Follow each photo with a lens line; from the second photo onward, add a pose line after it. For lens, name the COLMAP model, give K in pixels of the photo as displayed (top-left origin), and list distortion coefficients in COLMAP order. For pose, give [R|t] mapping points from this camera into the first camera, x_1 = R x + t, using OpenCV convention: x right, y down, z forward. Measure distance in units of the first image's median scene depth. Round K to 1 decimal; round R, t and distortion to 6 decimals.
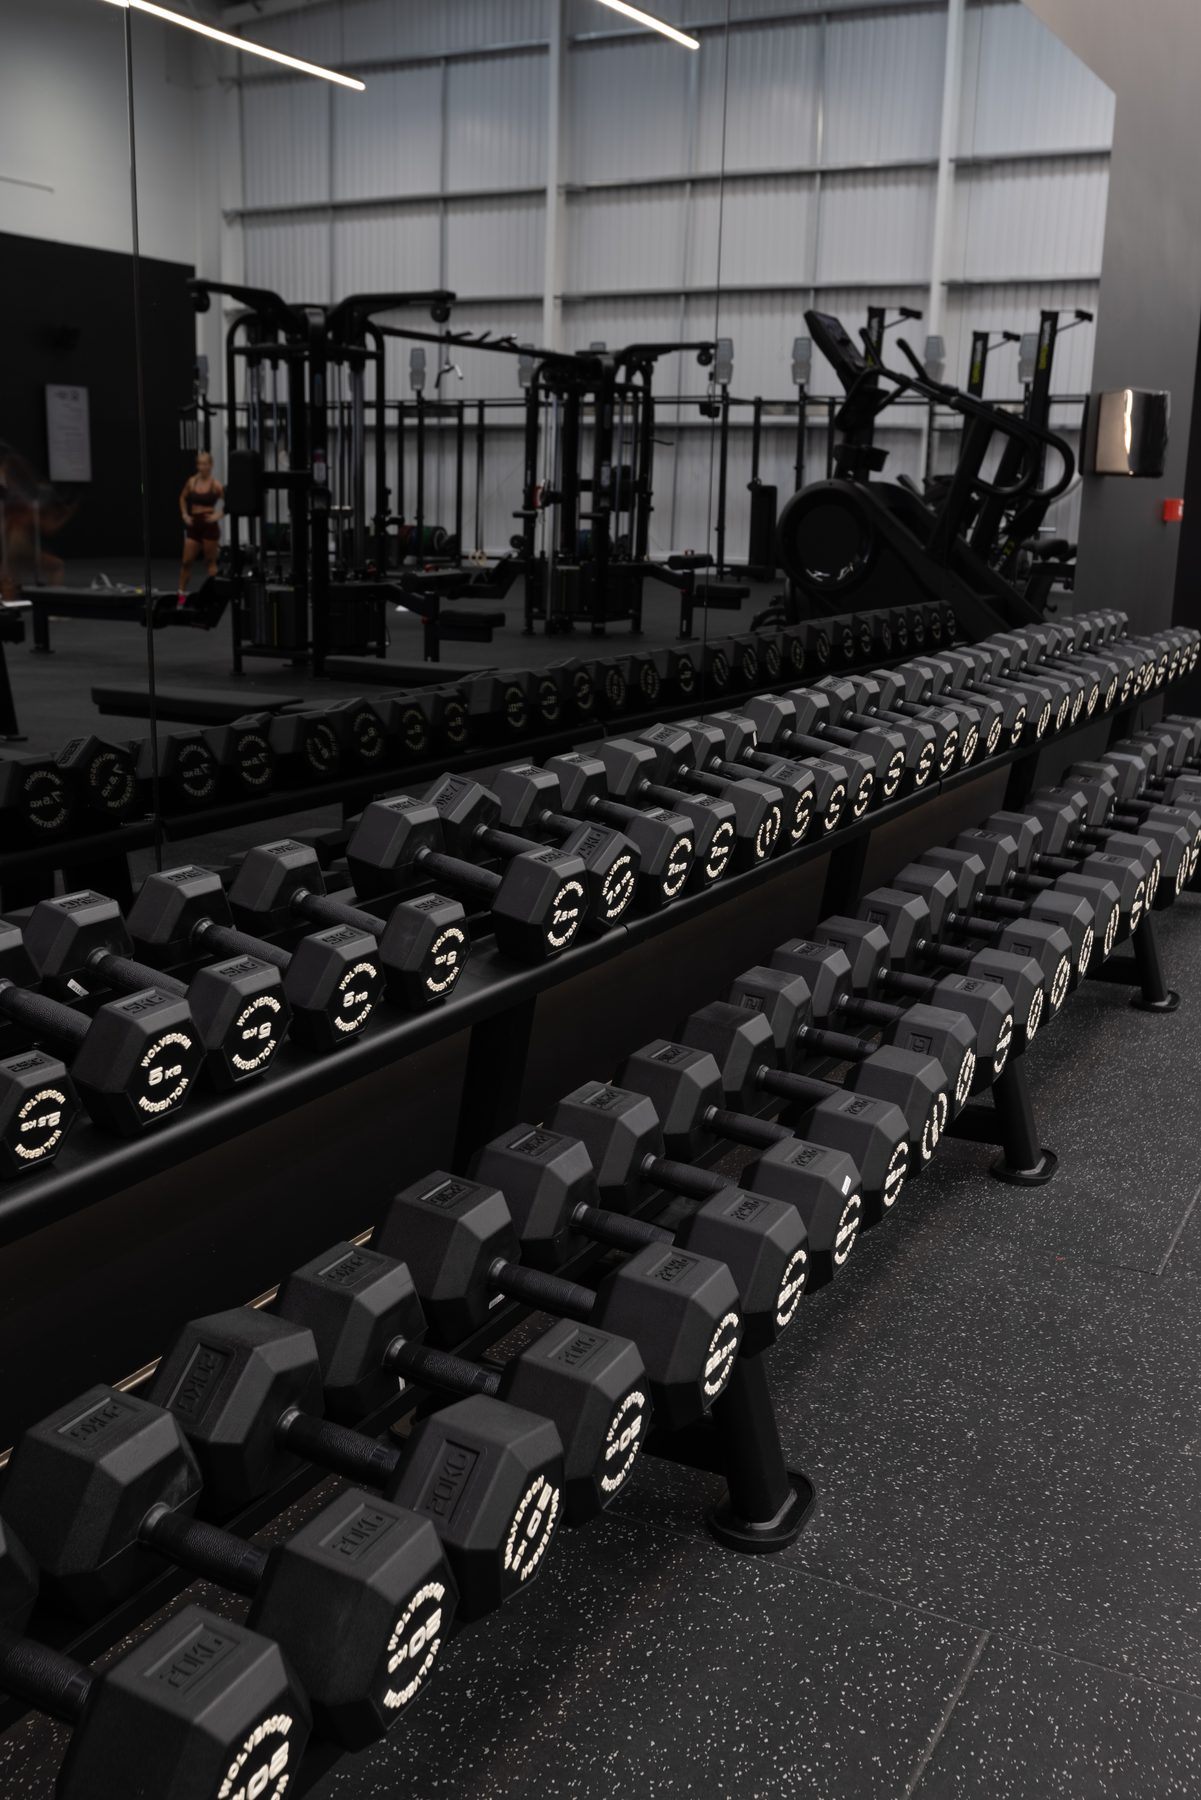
lens RADIAL K [[1717.5, 0, 600.5], [0, 1717.5, 900.0], [0, 0, 1]] dist [-0.008231, -0.007119]
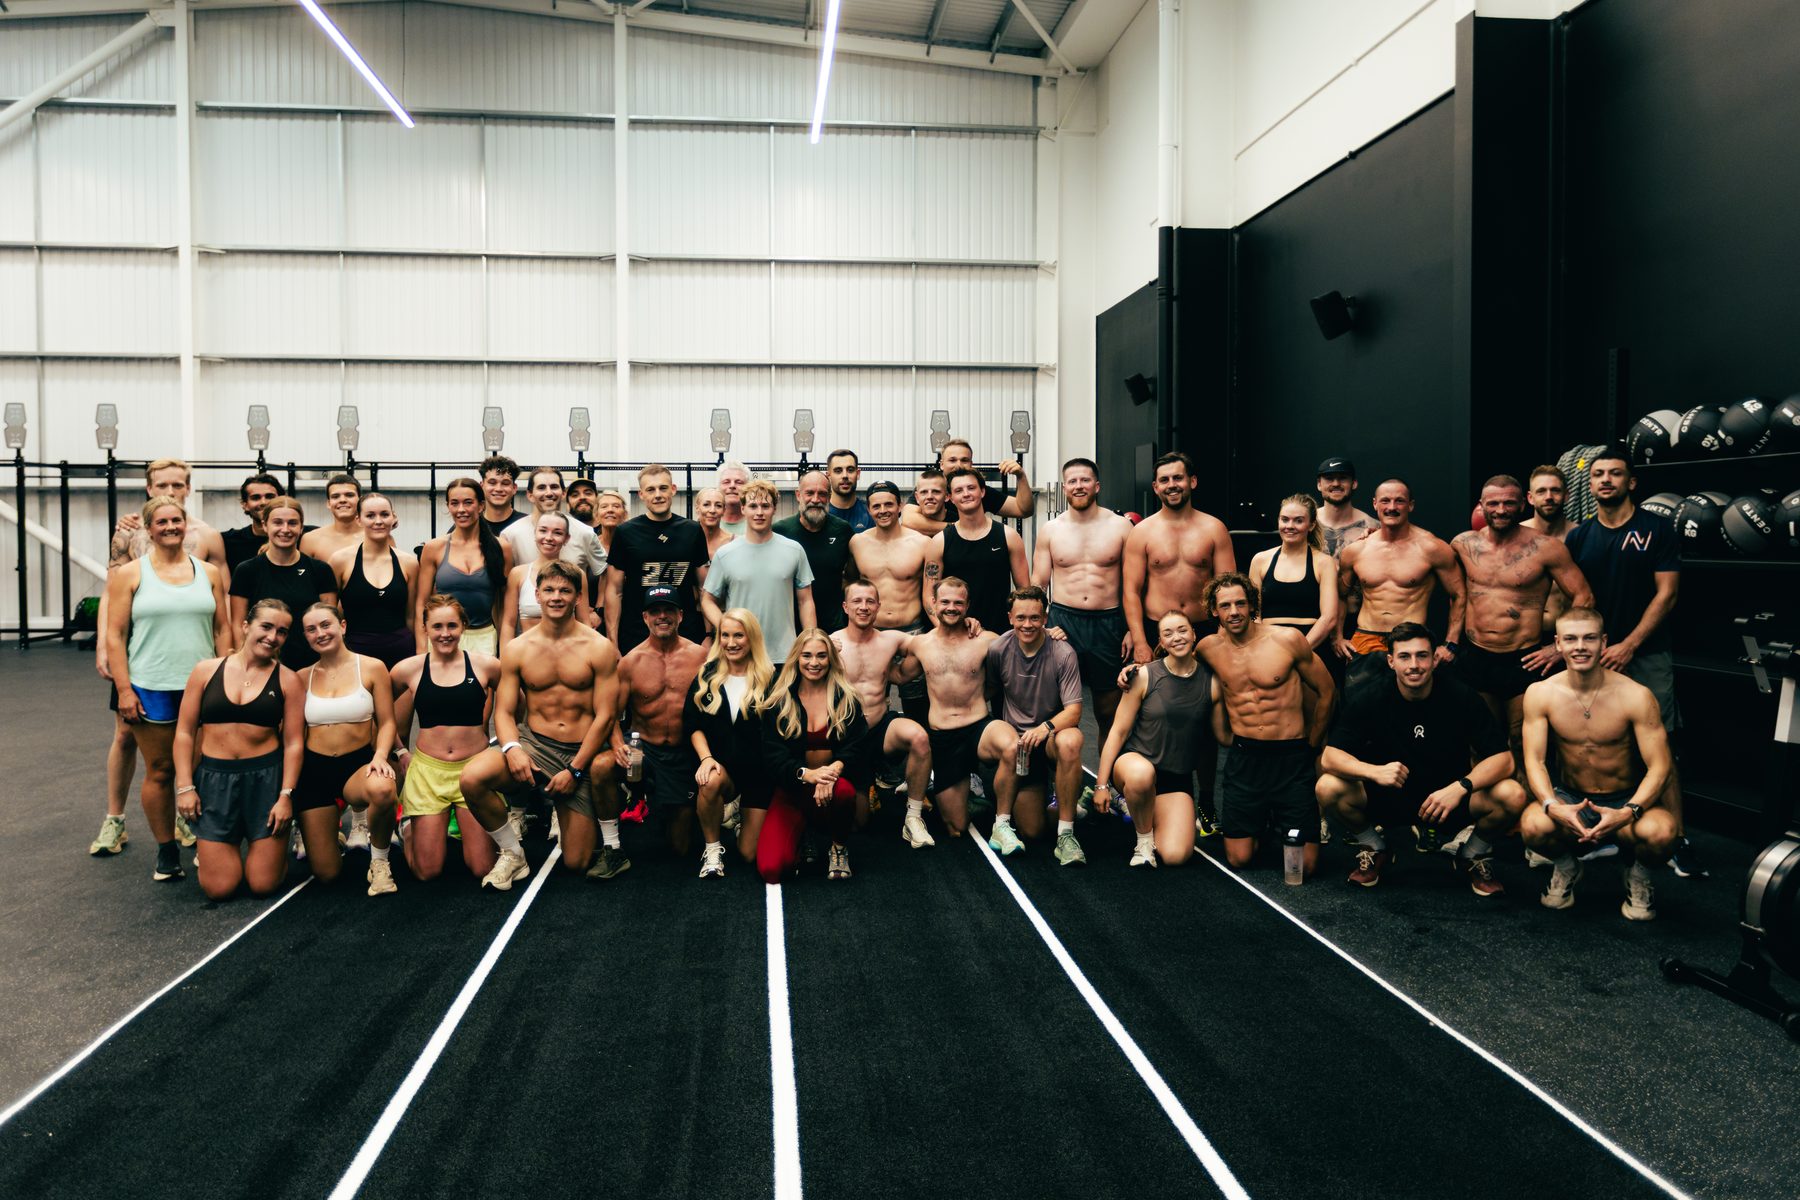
lens RADIAL K [[1606.3, 0, 900.0], [0, 1606.3, 600.0], [0, 0, 1]] dist [0.010556, 0.002427]
pose [[0.836138, -0.034742, 0.547418, -0.209039], [0.143582, 0.977057, -0.157301, -0.026932], [-0.529393, 0.210125, 0.821943, 0.100717]]
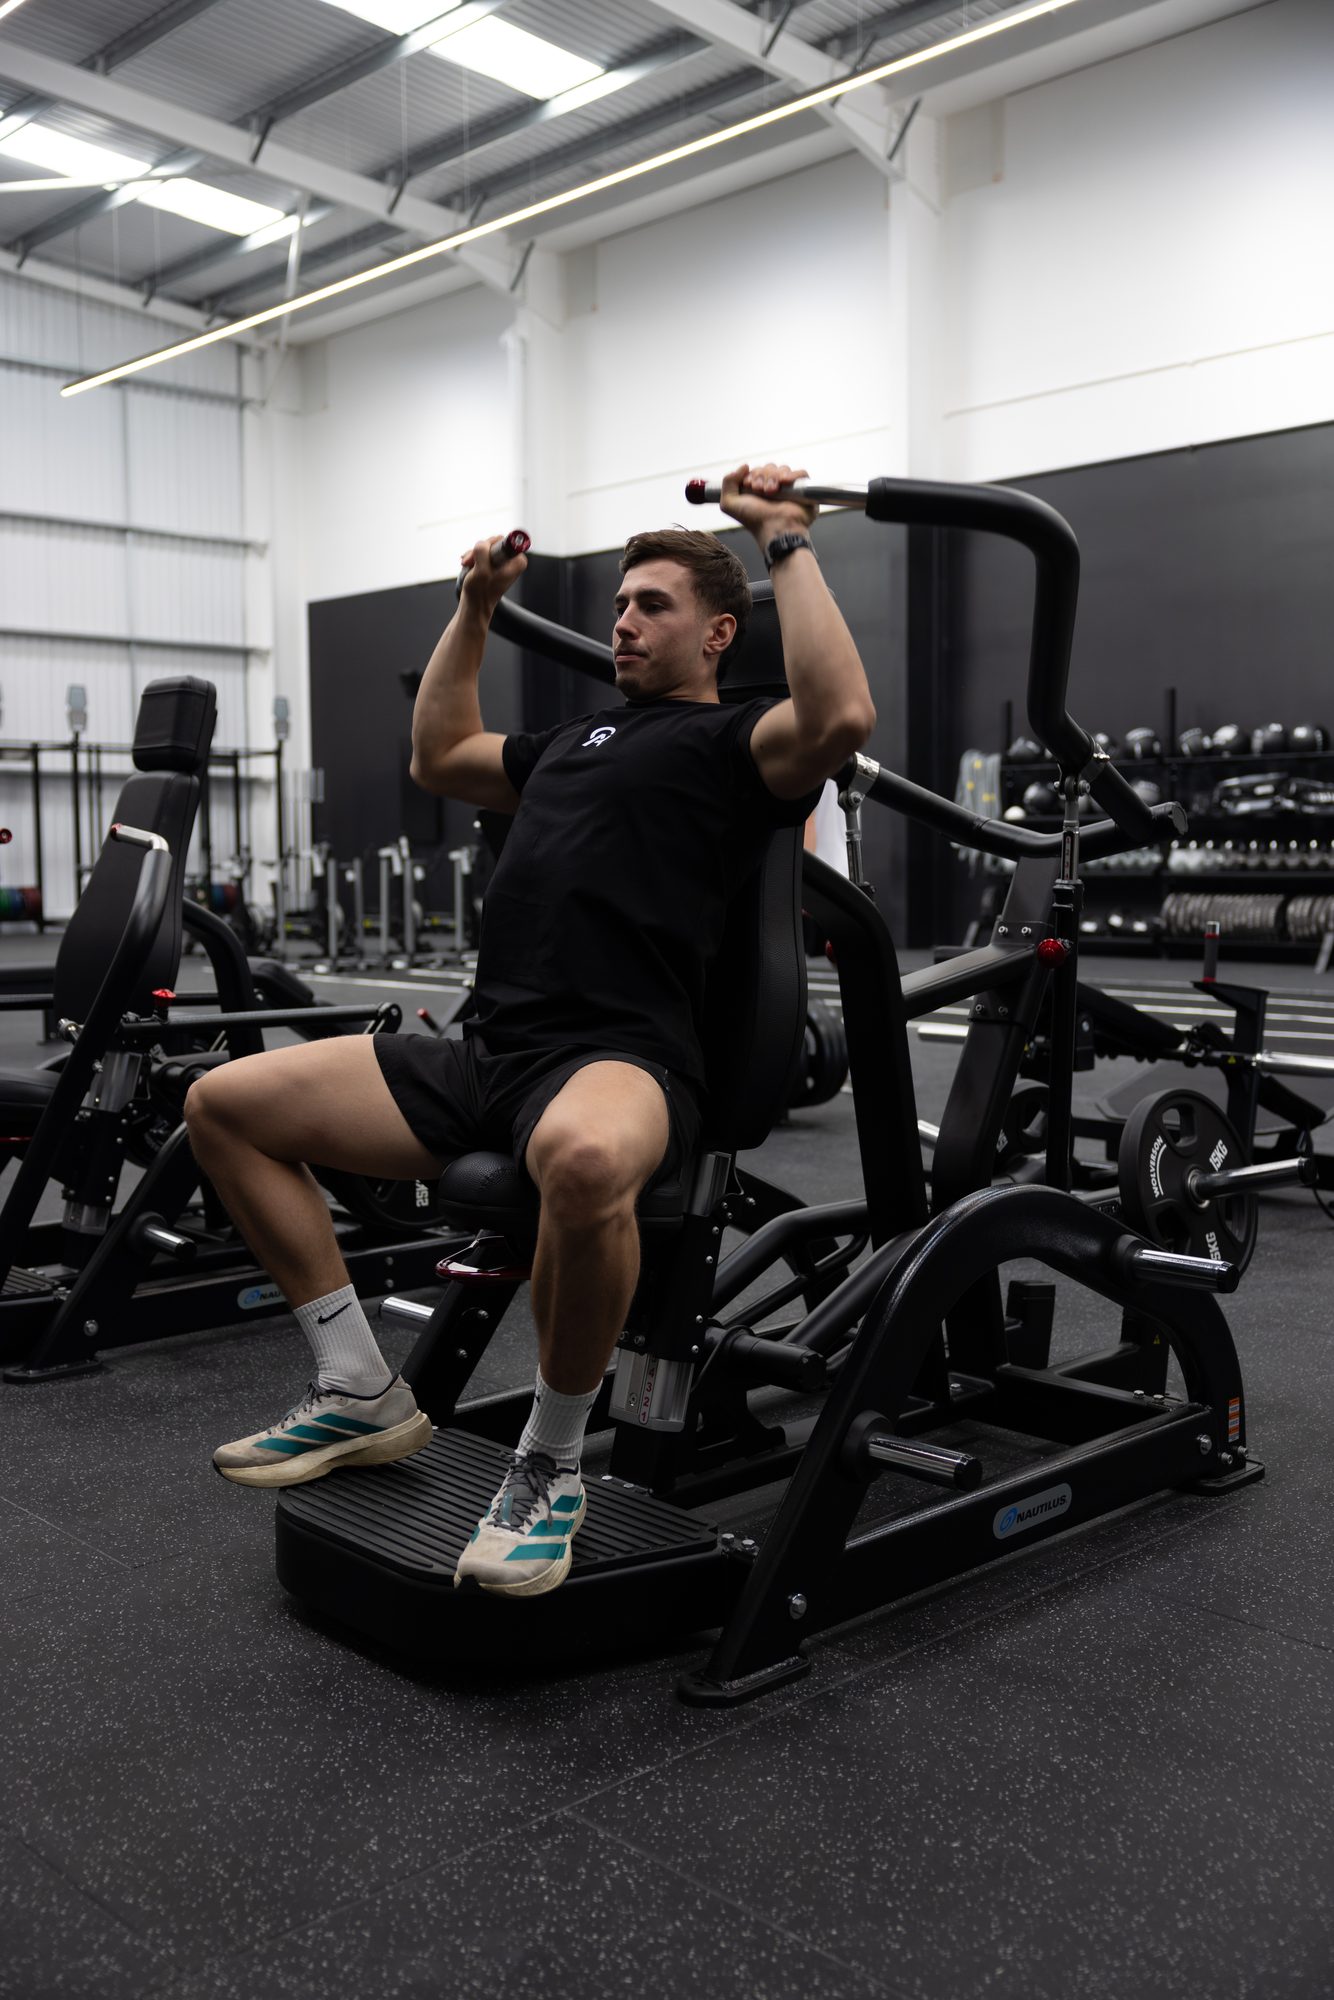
lens RADIAL K [[1906.0, 0, 667.0], [0, 1906.0, 1000.0], [0, 0, 1]] dist [-0.003750, -0.004180]
pose [[0.319440, -0.097051, 0.942624, -0.592894], [0.232933, 0.972262, 0.021165, -0.074935], [-0.918531, 0.212808, 0.333186, 0.277850]]
